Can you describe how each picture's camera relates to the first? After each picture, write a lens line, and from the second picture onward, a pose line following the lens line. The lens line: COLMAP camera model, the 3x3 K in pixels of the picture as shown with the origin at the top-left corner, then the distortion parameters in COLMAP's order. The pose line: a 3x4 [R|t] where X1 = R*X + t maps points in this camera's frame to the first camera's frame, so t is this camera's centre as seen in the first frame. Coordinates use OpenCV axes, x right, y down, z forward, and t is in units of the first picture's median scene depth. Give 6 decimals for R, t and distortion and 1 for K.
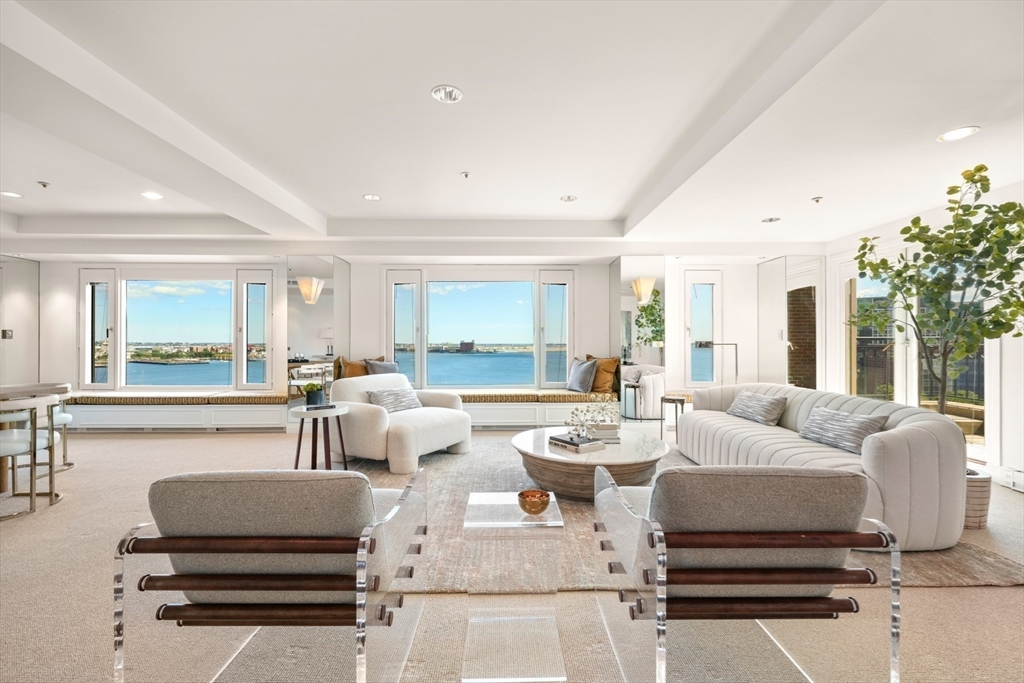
lens RADIAL K [[438.5, 0, 506.2], [0, 438.5, 339.6], [0, 0, 1]] dist [-0.000926, 0.000178]
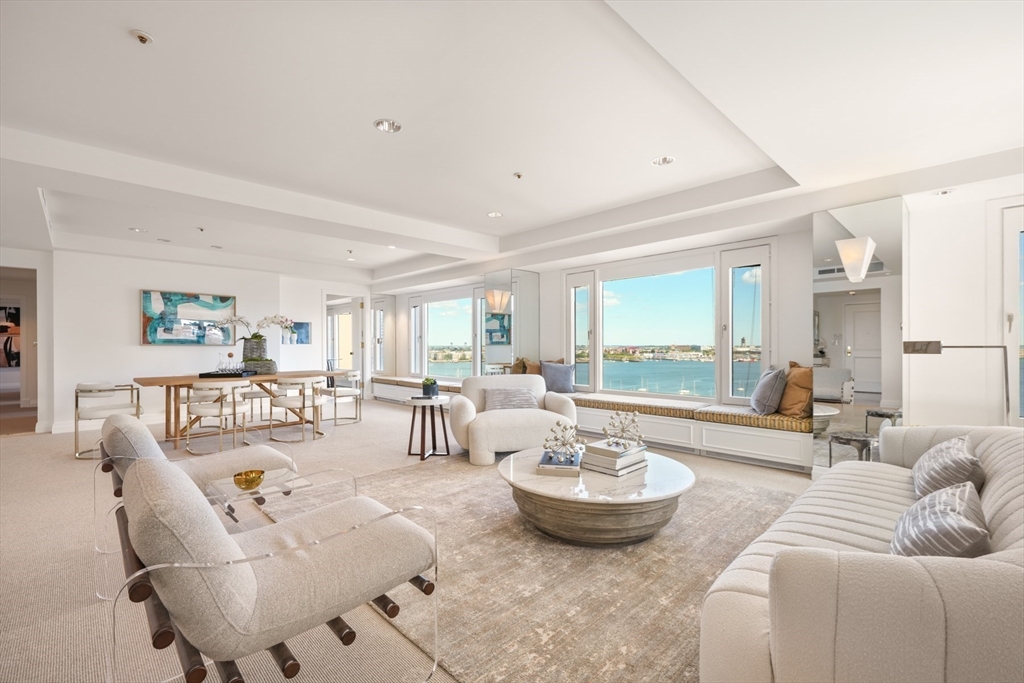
lens RADIAL K [[438.5, 0, 505.5], [0, 438.5, 344.8], [0, 0, 1]] dist [-0.000926, 0.000178]
pose [[0.687009, -0.003196, -0.726642, 0.414320], [0.008367, 0.999959, 0.003512, 0.001641], [0.726601, -0.008492, 0.687008, 0.203484]]
